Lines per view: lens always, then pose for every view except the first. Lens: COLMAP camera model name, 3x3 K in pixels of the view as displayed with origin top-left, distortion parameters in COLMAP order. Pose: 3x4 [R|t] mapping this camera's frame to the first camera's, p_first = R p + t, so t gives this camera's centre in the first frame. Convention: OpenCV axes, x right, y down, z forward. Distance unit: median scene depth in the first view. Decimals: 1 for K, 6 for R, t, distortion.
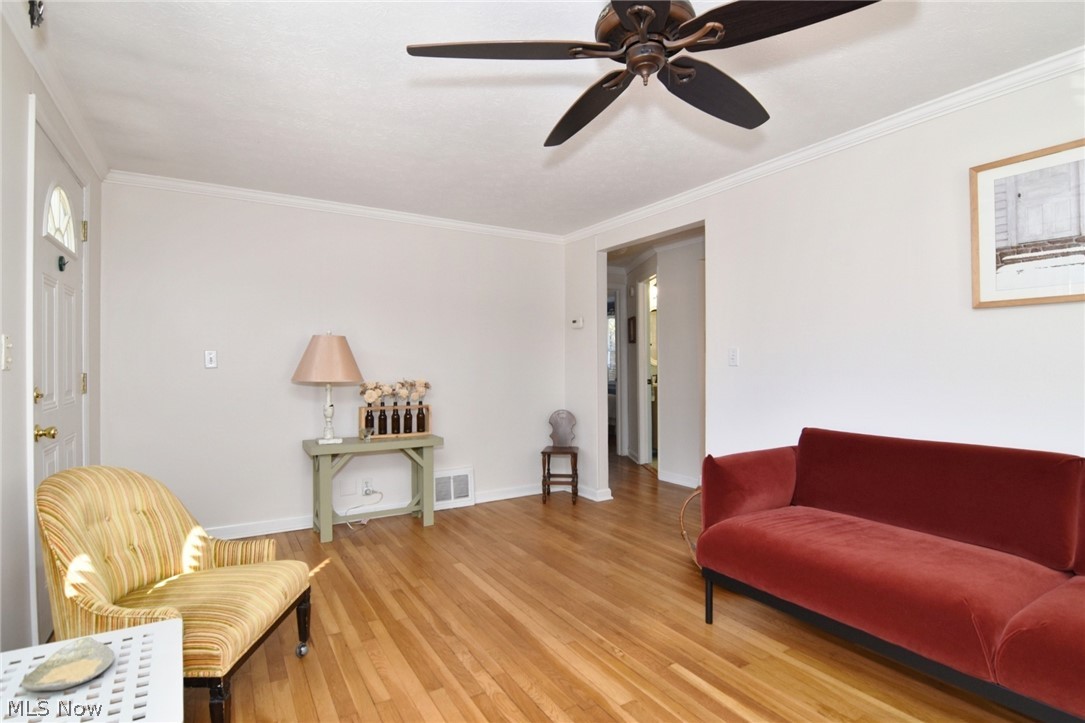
lens RADIAL K [[542.3, 0, 544.7], [0, 542.3, 364.5], [0, 0, 1]] dist [0.006015, -0.019148]
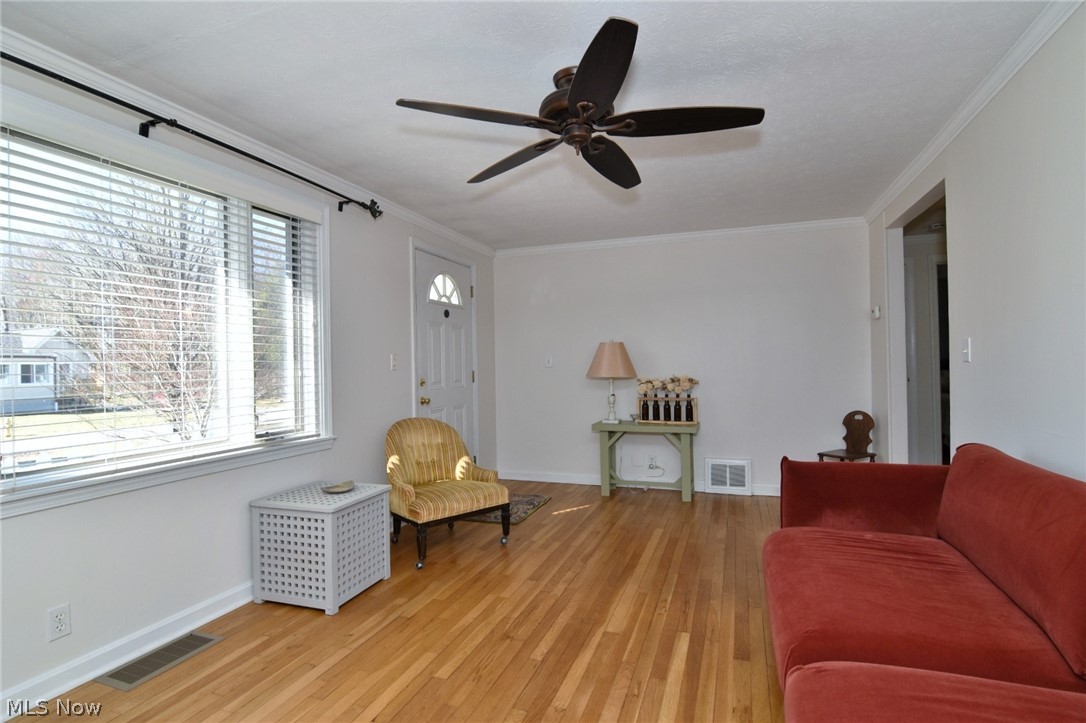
lens RADIAL K [[542.8, 0, 545.2], [0, 542.8, 364.5], [0, 0, 1]] dist [0.006015, -0.019148]
pose [[0.622881, -0.008099, -0.782275, 0.541733], [0.016027, 0.999869, 0.002409, -0.004350], [0.782153, -0.014038, 0.622929, 0.047525]]
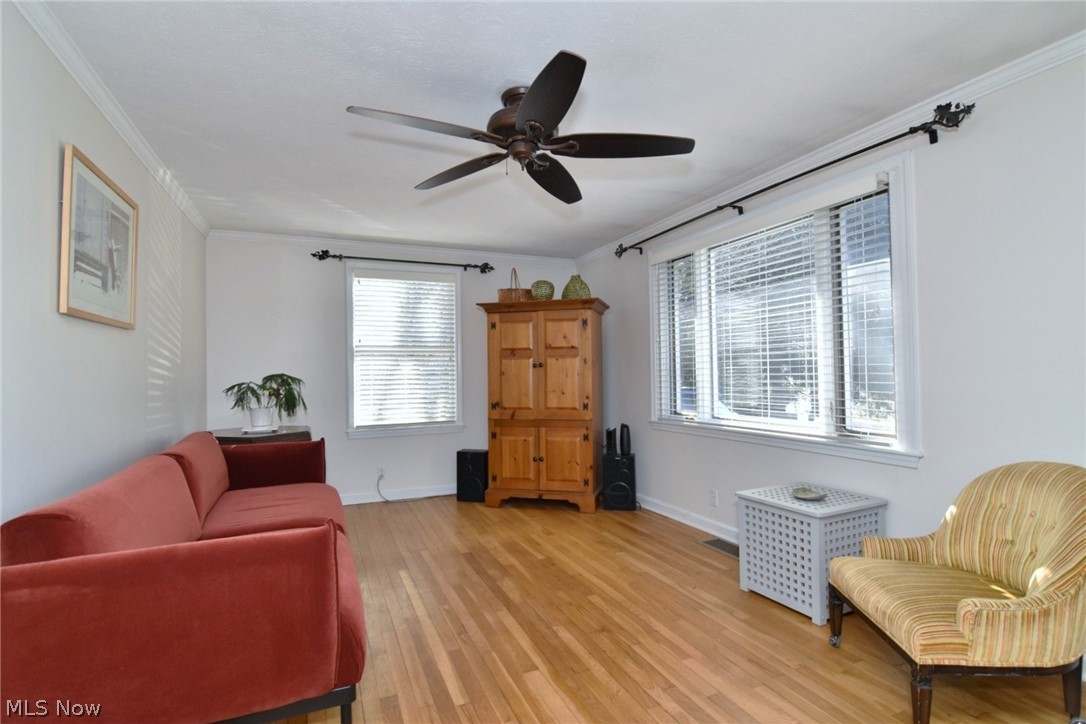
lens RADIAL K [[542.8, 0, 545.2], [0, 542.8, 365.0], [0, 0, 1]] dist [0.006015, -0.019148]
pose [[-0.986759, 0.024414, 0.160343, -0.036801], [0.022199, 0.999632, -0.015587, 0.000472], [-0.160664, -0.011821, -0.986938, 1.087947]]
